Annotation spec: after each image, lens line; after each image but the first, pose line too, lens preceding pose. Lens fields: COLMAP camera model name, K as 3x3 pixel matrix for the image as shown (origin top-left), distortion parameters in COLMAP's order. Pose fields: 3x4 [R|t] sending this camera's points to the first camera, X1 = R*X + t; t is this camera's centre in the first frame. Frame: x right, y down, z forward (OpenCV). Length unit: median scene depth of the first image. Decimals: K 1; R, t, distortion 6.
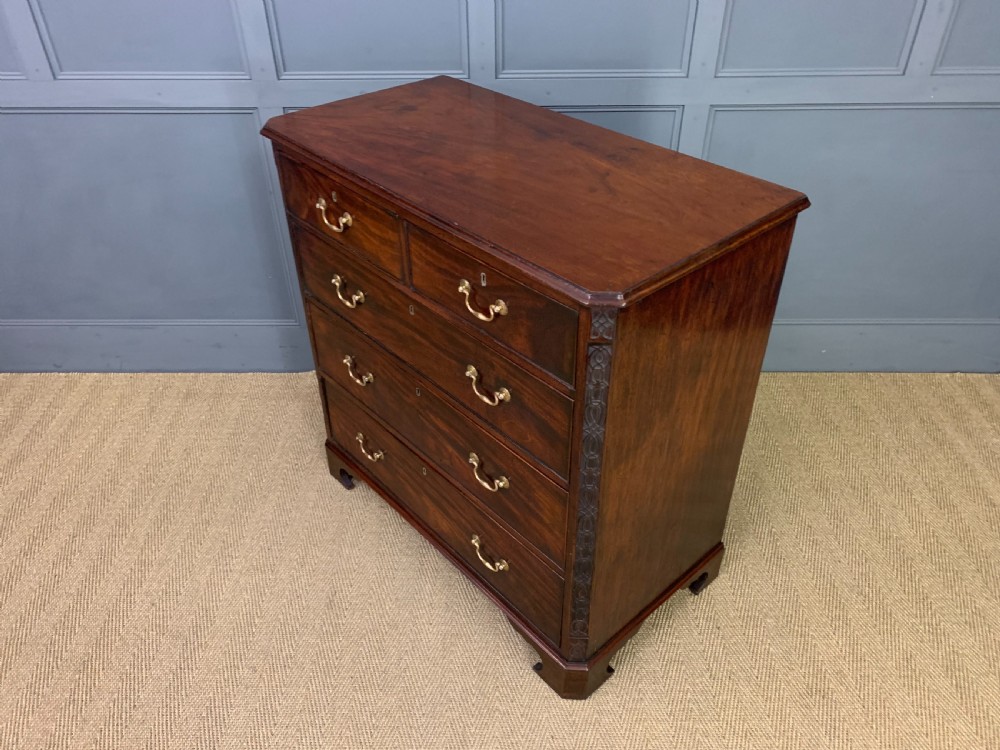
lens RADIAL K [[766.0, 0, 496.6], [0, 766.0, 370.3], [0, 0, 1]] dist [0.037058, -0.014920]
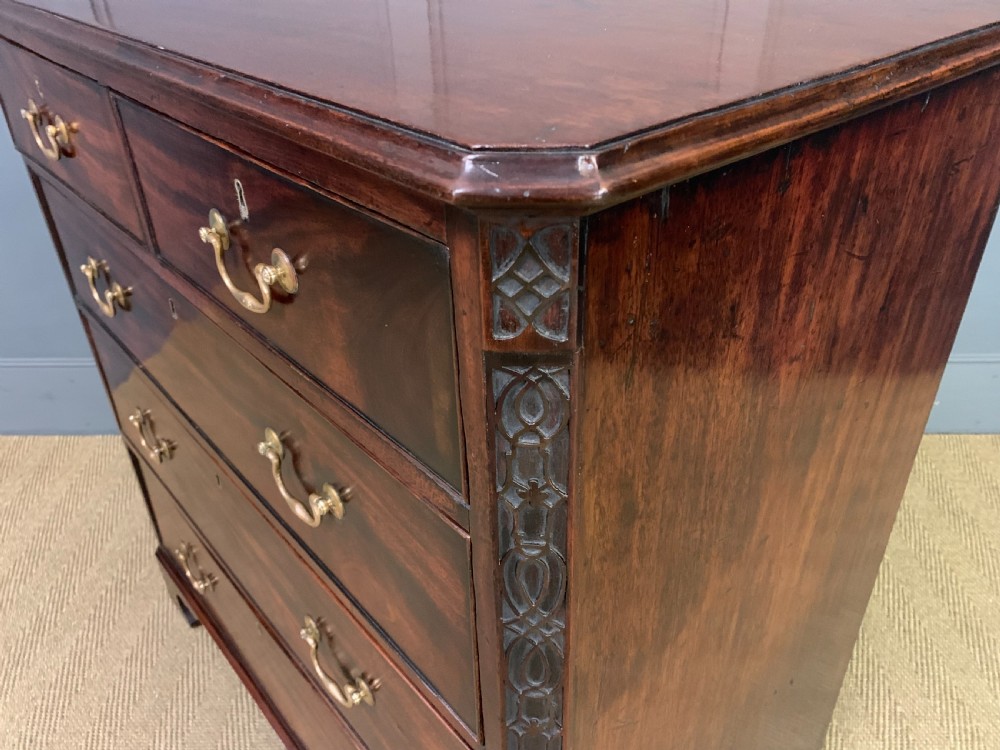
lens RADIAL K [[766.0, 0, 499.4], [0, 766.0, 377.9], [0, 0, 1]] dist [0.037058, -0.014920]
pose [[0.999746, -0.003308, -0.022283, 0.080772], [0.001893, 0.997997, -0.063230, -0.005663], [0.022448, 0.063172, 0.997750, 0.440125]]
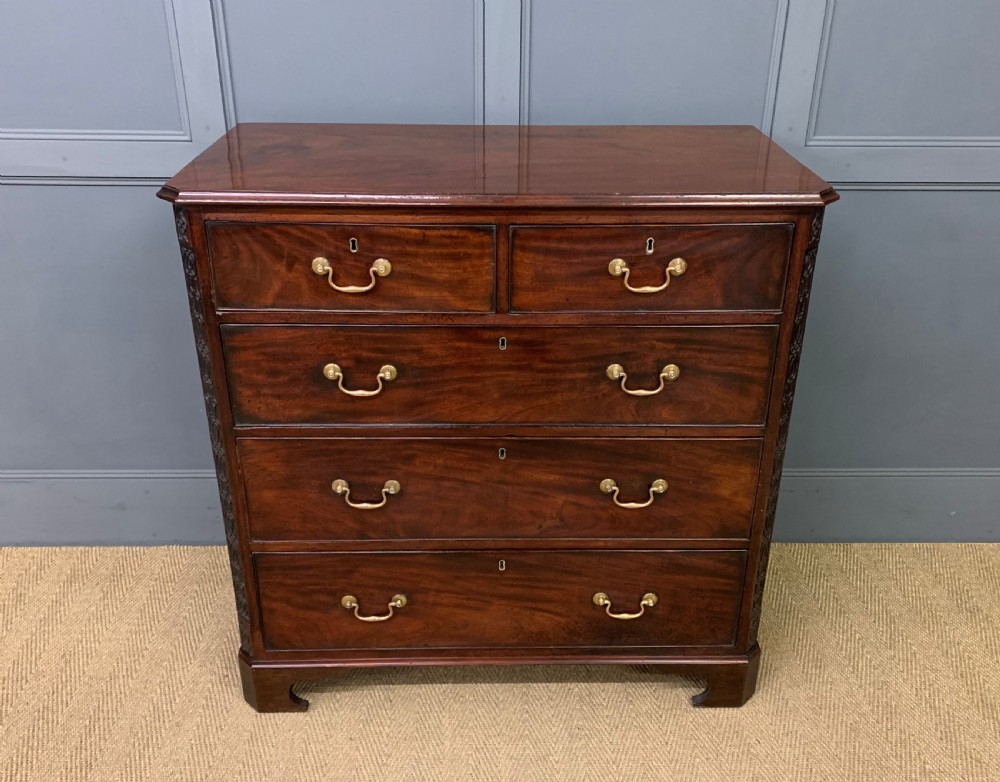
lens RADIAL K [[952.9, 0, 509.2], [0, 952.9, 402.9], [0, 0, 1]] dist [0.032838, 0.000000]
pose [[0.999132, 0.002518, 0.041575, -0.054841], [0.004587, 0.985448, -0.169916, 0.035733], [-0.041398, 0.169959, 0.984581, 0.130079]]
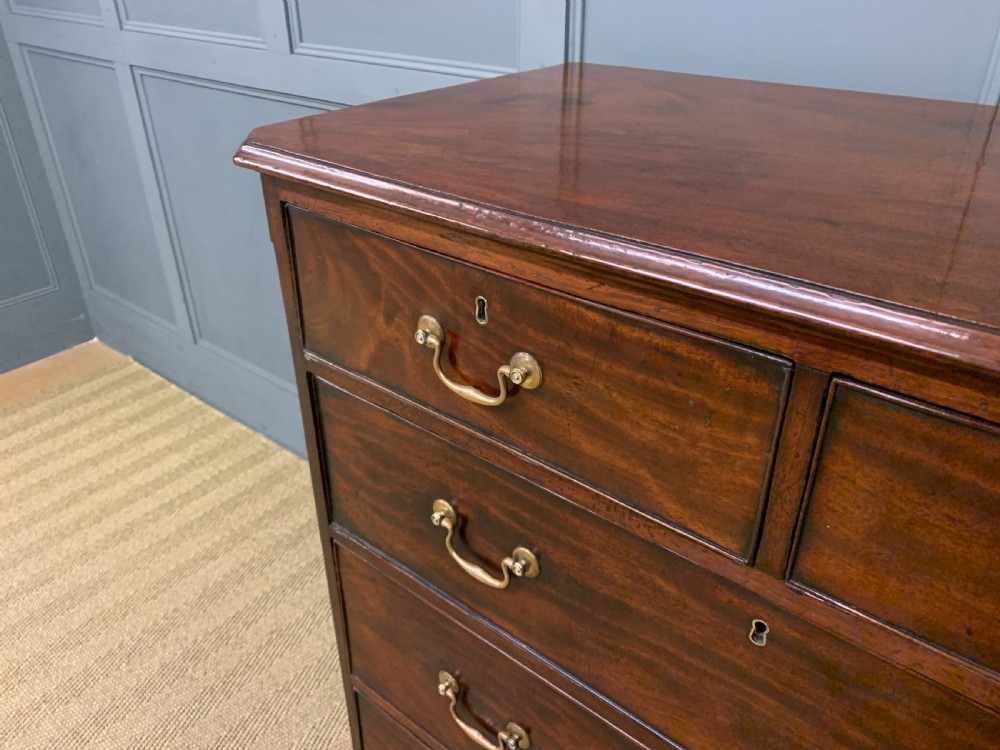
lens RADIAL K [[766.0, 0, 492.2], [0, 766.0, 368.9], [0, 0, 1]] dist [0.037058, -0.014920]
pose [[0.774985, 0.313415, -0.548790, 0.021550], [-0.378241, 0.925691, -0.005478, -0.206280], [0.506293, 0.211820, 0.835943, 0.649392]]
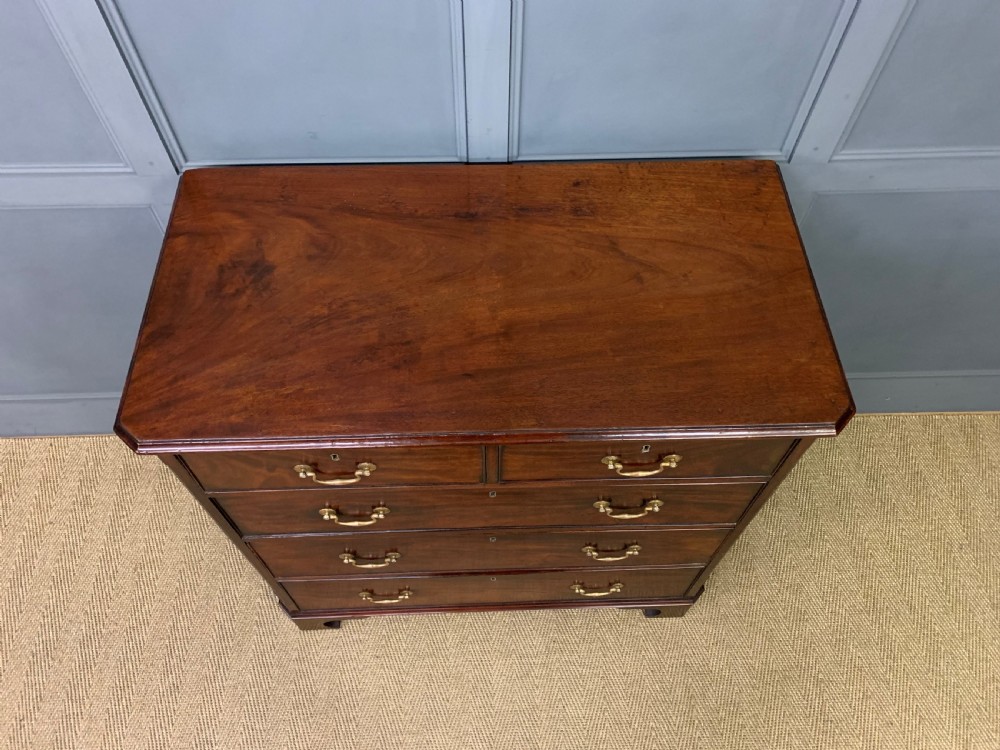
lens RADIAL K [[766.0, 0, 503.0], [0, 766.0, 364.1], [0, 0, 1]] dist [0.037058, -0.014920]
pose [[0.998692, -0.026435, 0.043759, -0.043479], [0.008902, 0.932781, 0.360334, -0.512345], [-0.050343, -0.359473, 0.931796, 0.346736]]
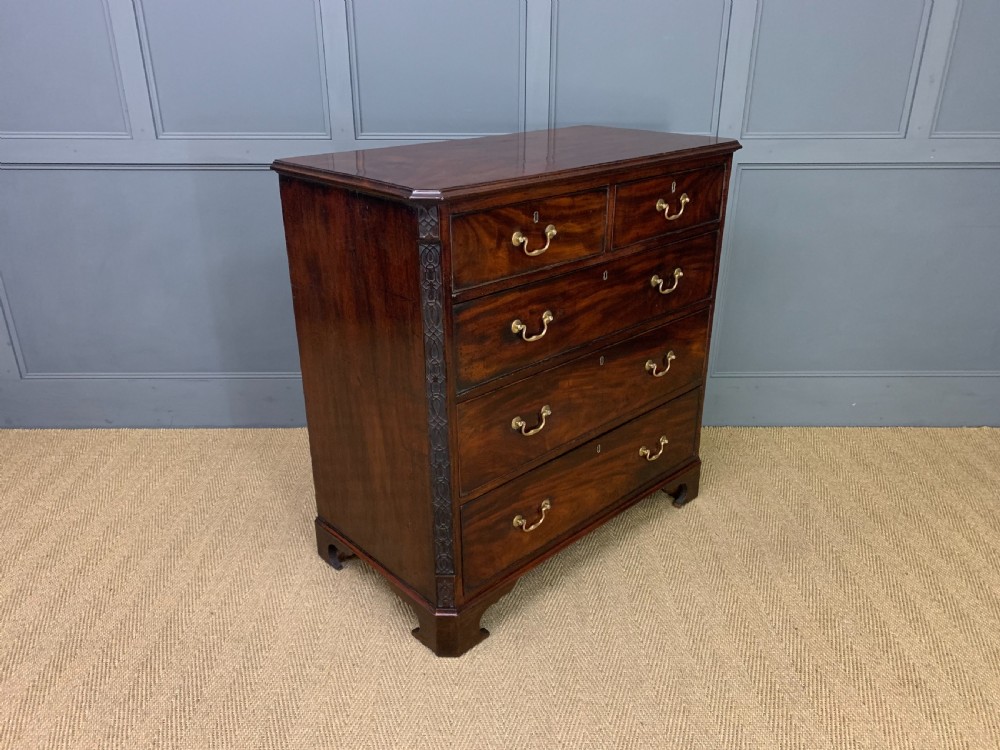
lens RADIAL K [[766.0, 0, 496.4], [0, 766.0, 370.0], [0, 0, 1]] dist [0.037058, -0.014920]
pose [[0.999812, 0.000898, 0.019383, -0.109638], [0.003668, 0.972172, -0.234238, 0.239852], [-0.019054, 0.234265, 0.971986, -0.020380]]
